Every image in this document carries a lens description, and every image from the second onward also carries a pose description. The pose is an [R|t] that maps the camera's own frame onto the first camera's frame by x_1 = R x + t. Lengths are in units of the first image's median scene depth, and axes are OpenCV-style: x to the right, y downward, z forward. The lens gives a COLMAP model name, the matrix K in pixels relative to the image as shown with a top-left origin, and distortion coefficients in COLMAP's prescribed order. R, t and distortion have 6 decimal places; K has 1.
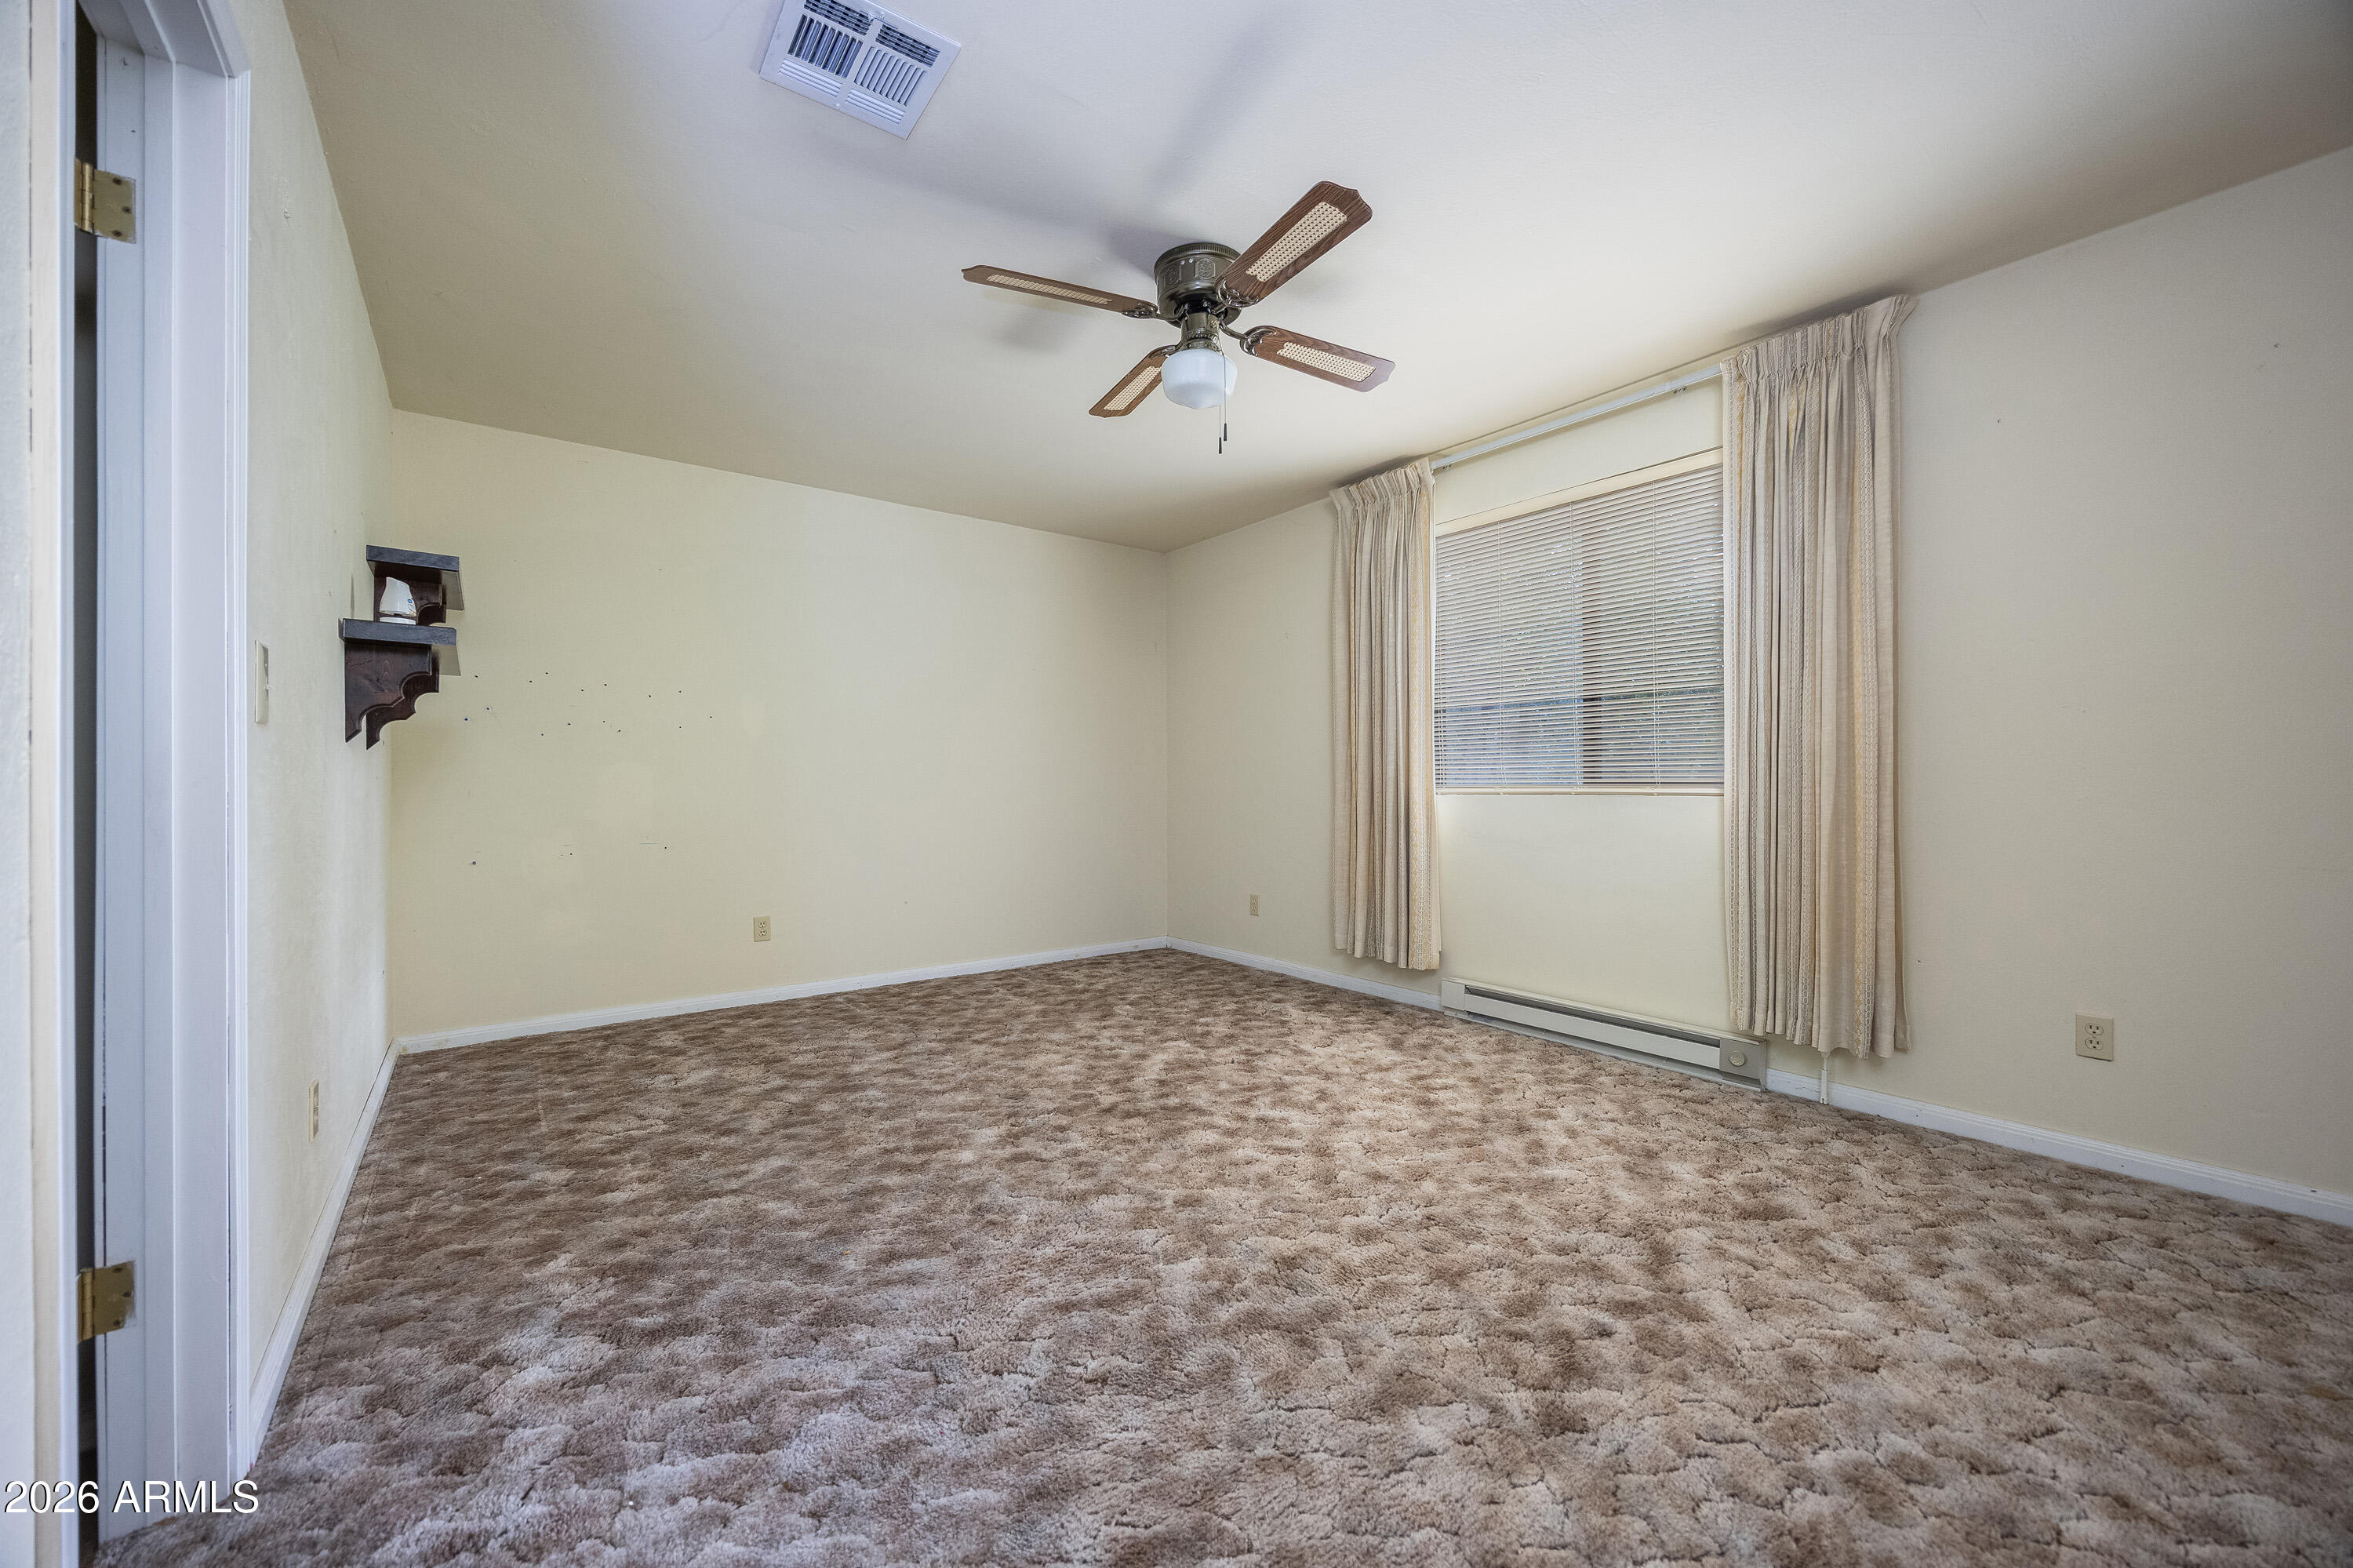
lens RADIAL K [[907.3, 0, 1185.5], [0, 907.3, 789.7], [0, 0, 1]] dist [-0.007305, -0.000032]
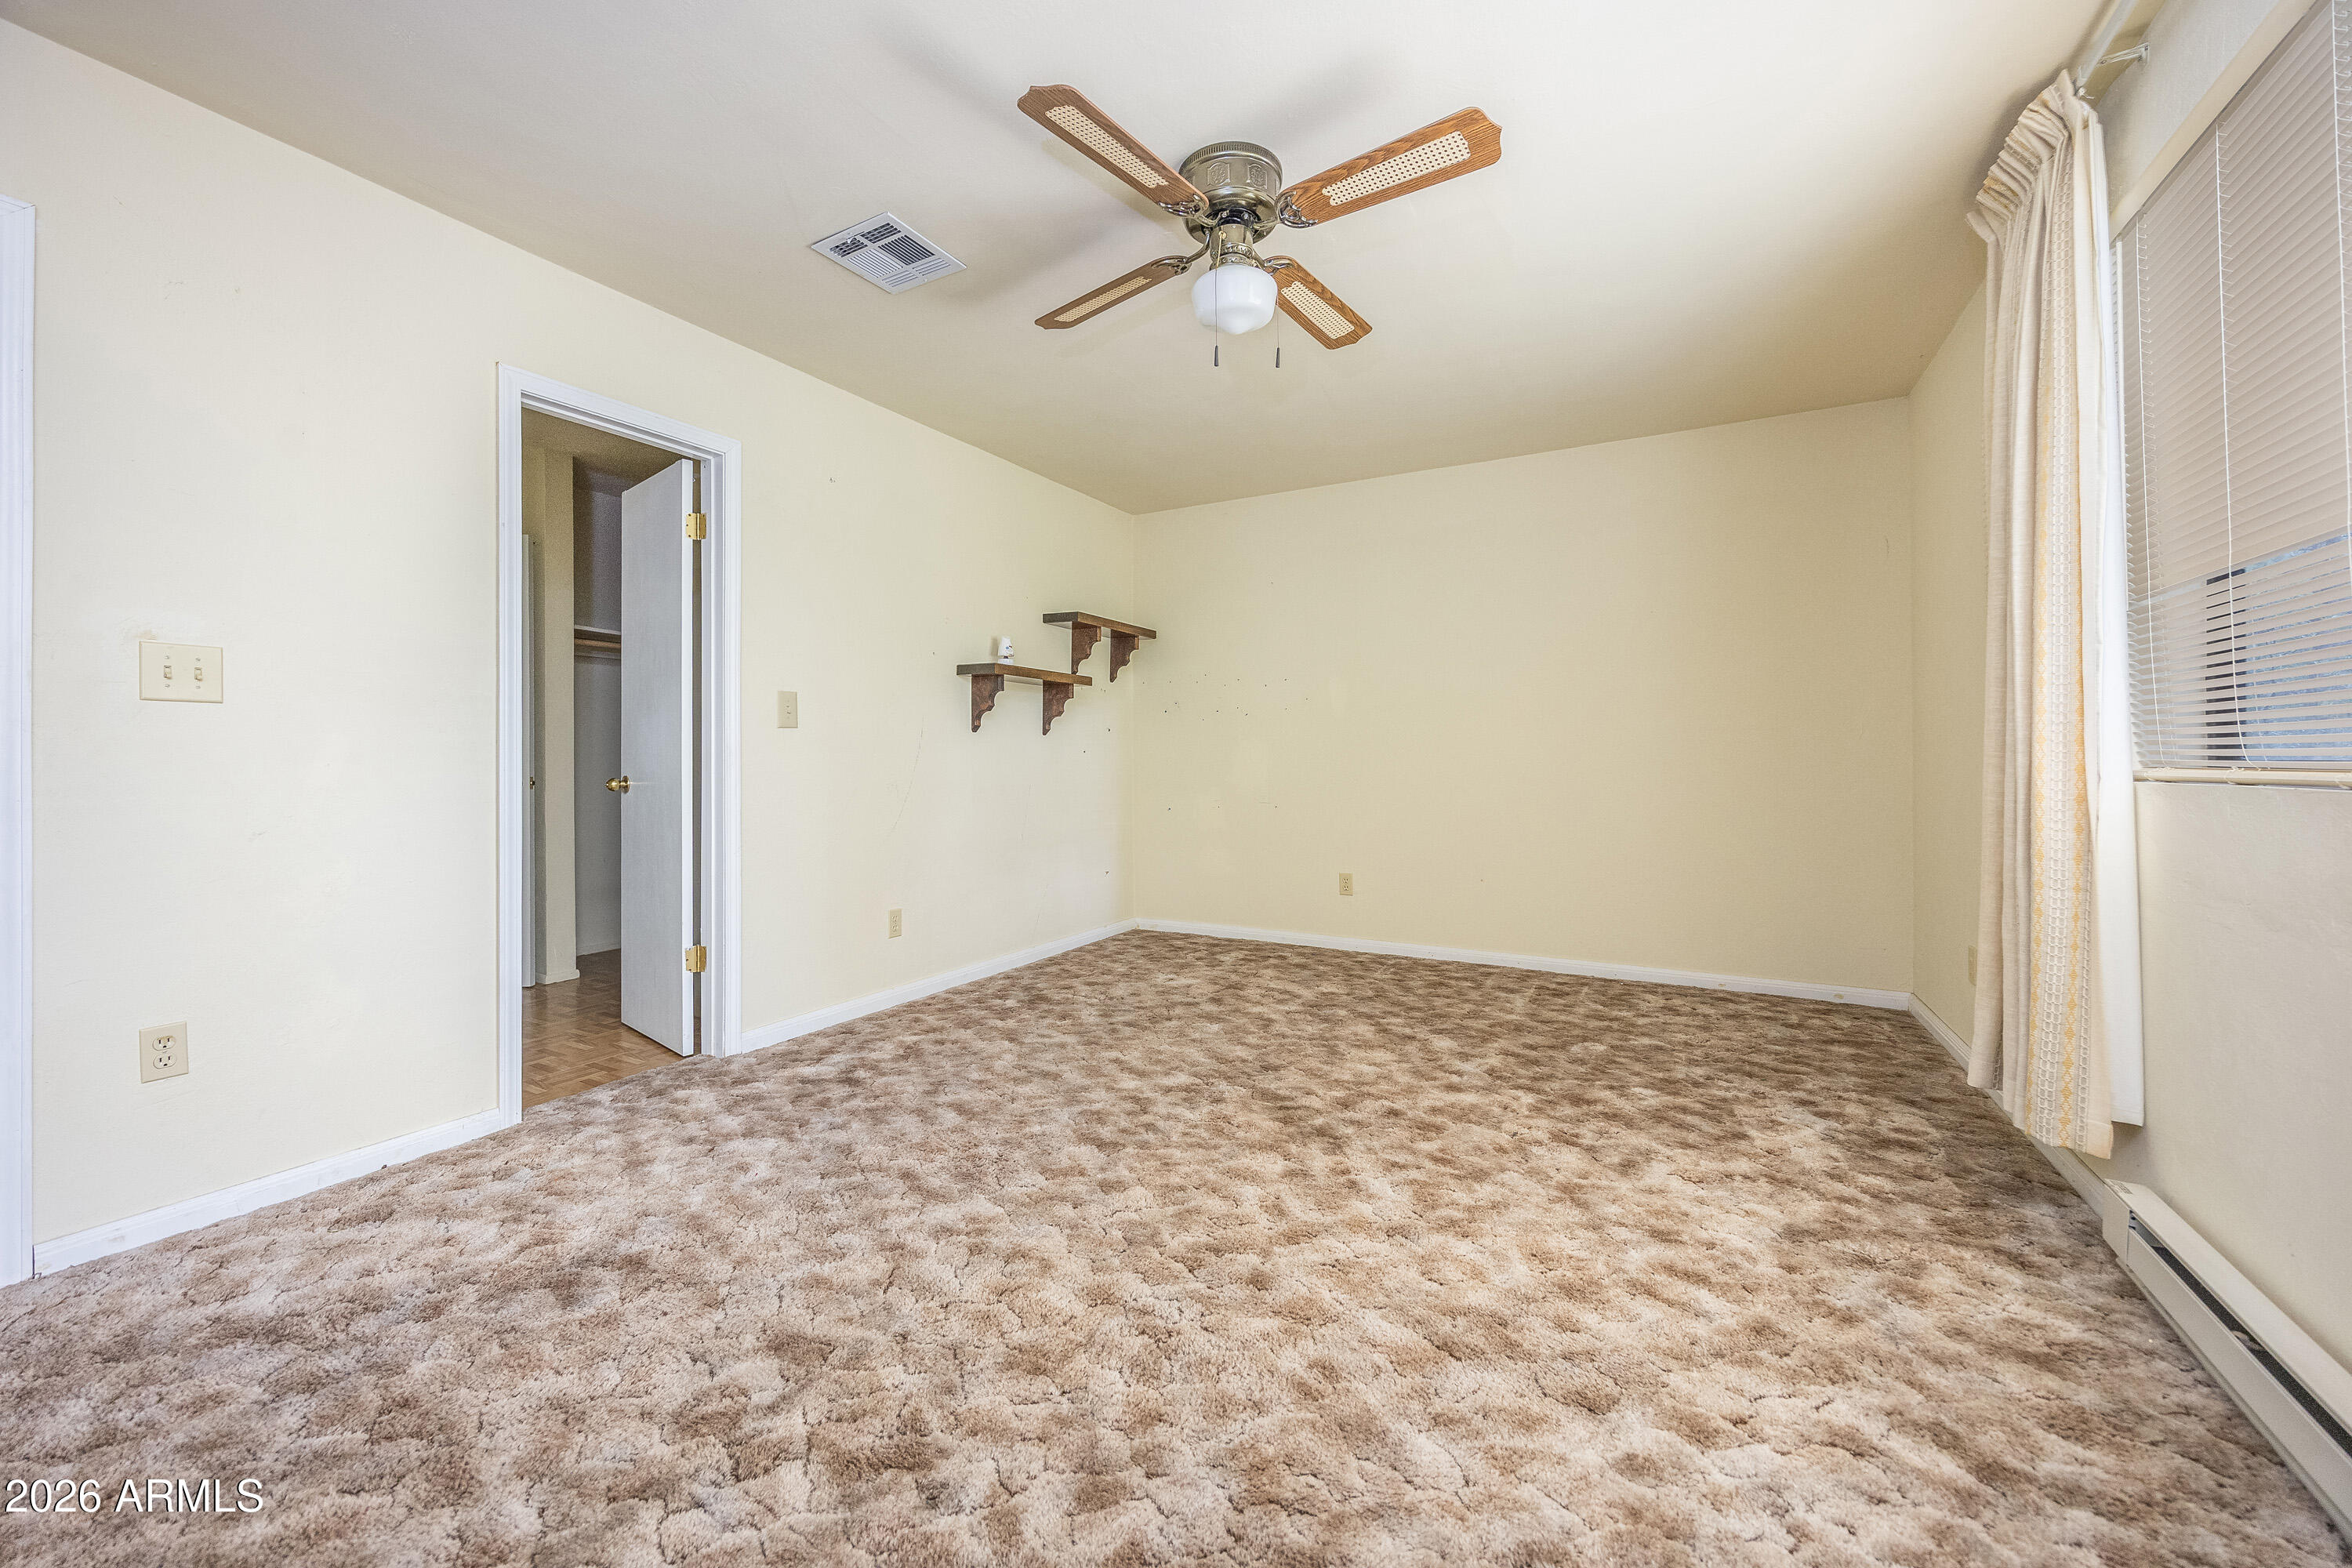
lens RADIAL K [[885.7, 0, 1176.0], [0, 885.7, 784.0], [0, 0, 1]] dist [-0.003533, -0.000091]
pose [[0.393974, 0.030283, -0.918623, 0.740459], [-0.003858, 0.999503, 0.031295, -0.016827], [0.919114, -0.008785, 0.393895, 0.550031]]
